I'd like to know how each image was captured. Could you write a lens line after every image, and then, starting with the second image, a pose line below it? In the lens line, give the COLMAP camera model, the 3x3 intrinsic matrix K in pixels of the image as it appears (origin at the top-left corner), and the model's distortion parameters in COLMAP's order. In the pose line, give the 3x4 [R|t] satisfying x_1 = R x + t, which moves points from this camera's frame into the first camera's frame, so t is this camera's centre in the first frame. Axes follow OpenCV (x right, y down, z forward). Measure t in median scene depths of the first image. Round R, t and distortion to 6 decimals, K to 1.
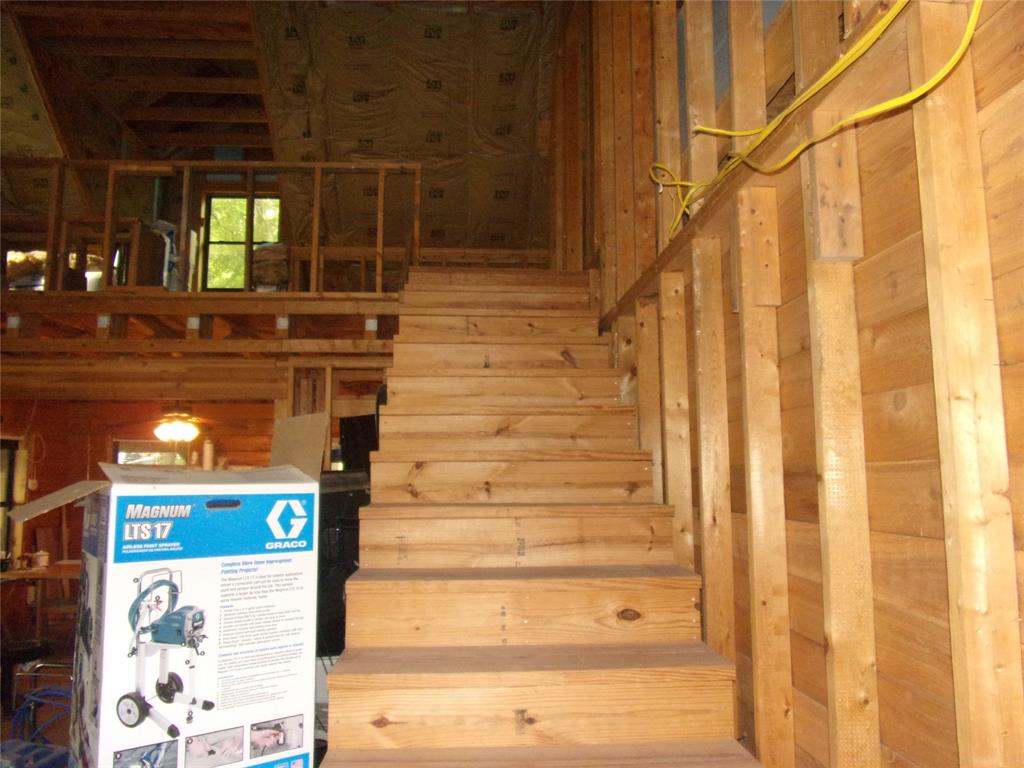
lens RADIAL K [[737.2, 0, 512.0], [0, 737.2, 384.0], [0, 0, 1]] dist [-0.042633, 0.033165]
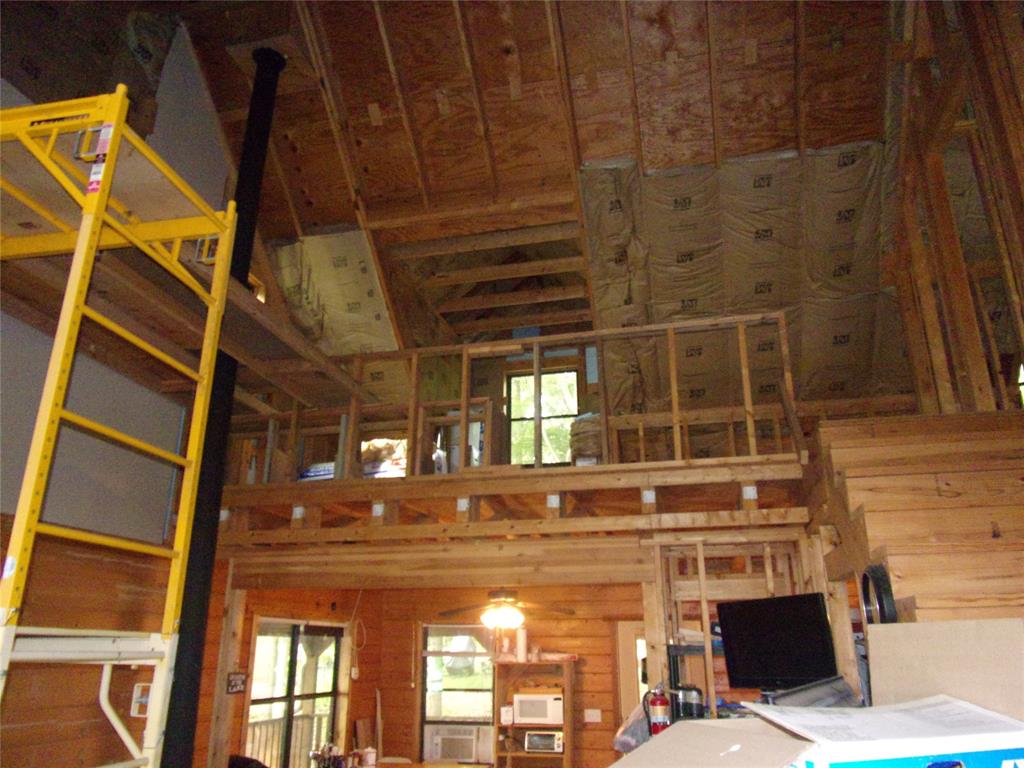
lens RADIAL K [[737.2, 0, 512.0], [0, 737.2, 384.0], [0, 0, 1]] dist [-0.042633, 0.033165]
pose [[0.954793, -0.098148, -0.280600, -0.173752], [0.032363, 0.972633, -0.230083, -0.012171], [0.295503, 0.210601, 0.931840, 0.061721]]
